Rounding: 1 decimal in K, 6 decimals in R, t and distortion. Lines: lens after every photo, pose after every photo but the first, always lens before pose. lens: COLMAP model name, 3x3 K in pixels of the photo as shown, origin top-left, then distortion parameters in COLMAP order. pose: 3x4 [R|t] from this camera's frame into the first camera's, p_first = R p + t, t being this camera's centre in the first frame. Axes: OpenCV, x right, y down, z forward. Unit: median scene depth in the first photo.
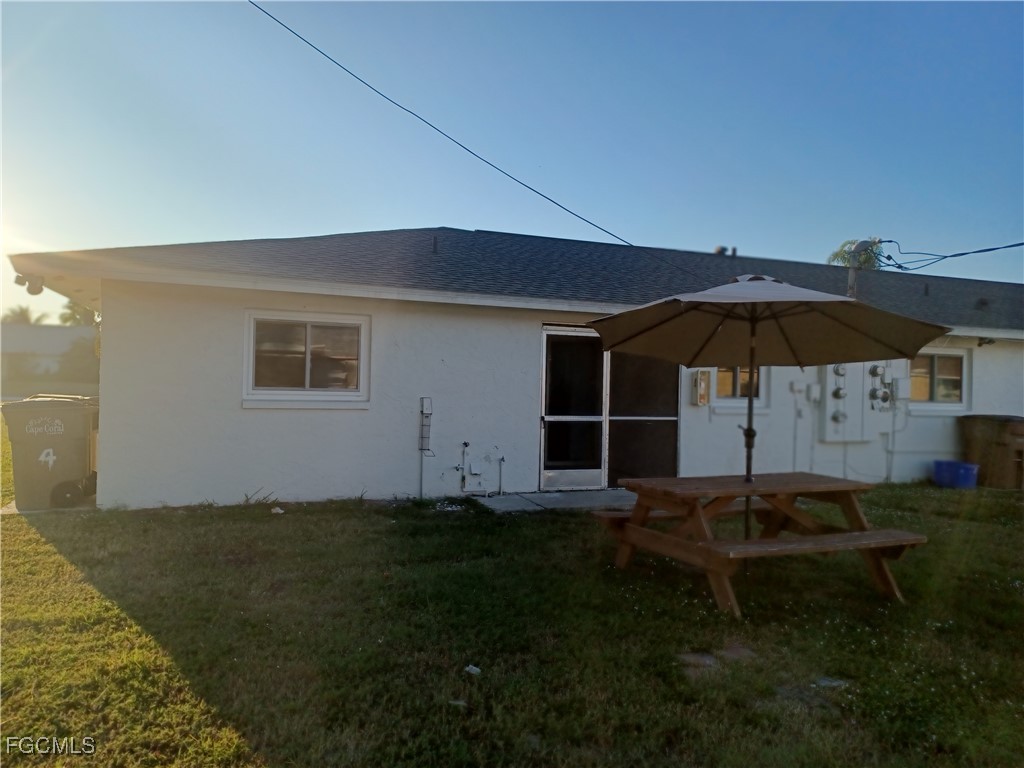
lens RADIAL K [[730.0, 0, 512.0], [0, 730.0, 384.0], [0, 0, 1]] dist [0.020771, -0.001330]
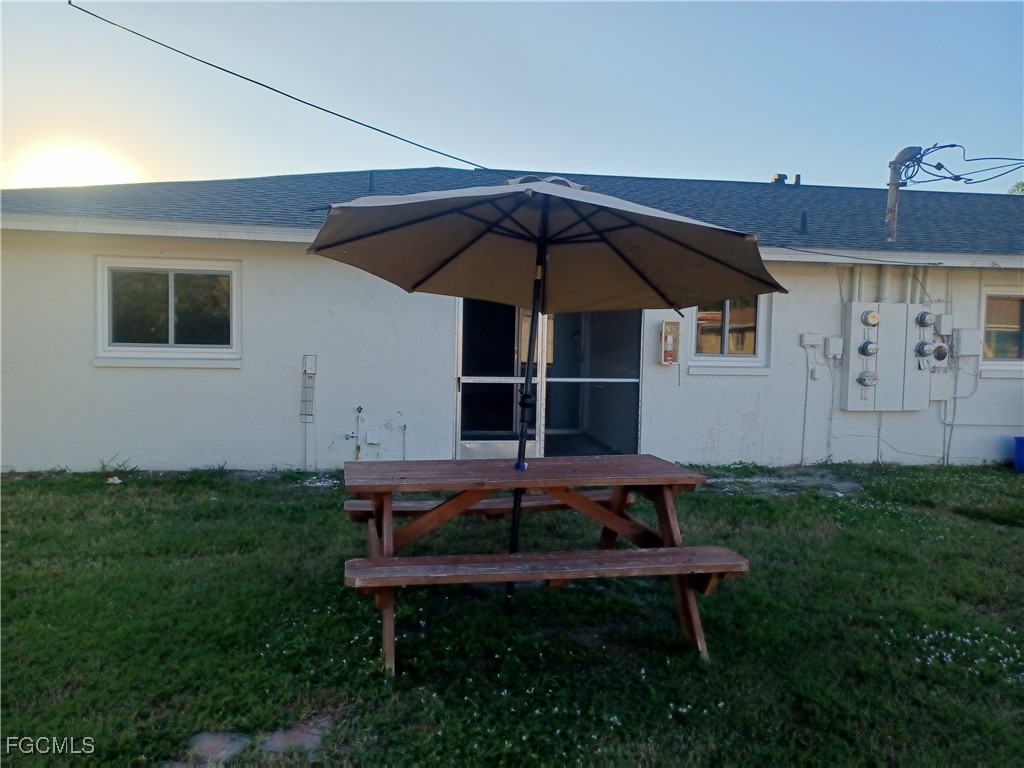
lens RADIAL K [[730.0, 0, 512.0], [0, 730.0, 384.0], [0, 0, 1]] dist [0.020771, -0.001330]
pose [[0.977057, 0.005893, -0.212895, 0.272612], [0.005468, 0.998594, 0.052735, 0.007727], [0.212907, -0.052689, 0.975651, 0.180643]]
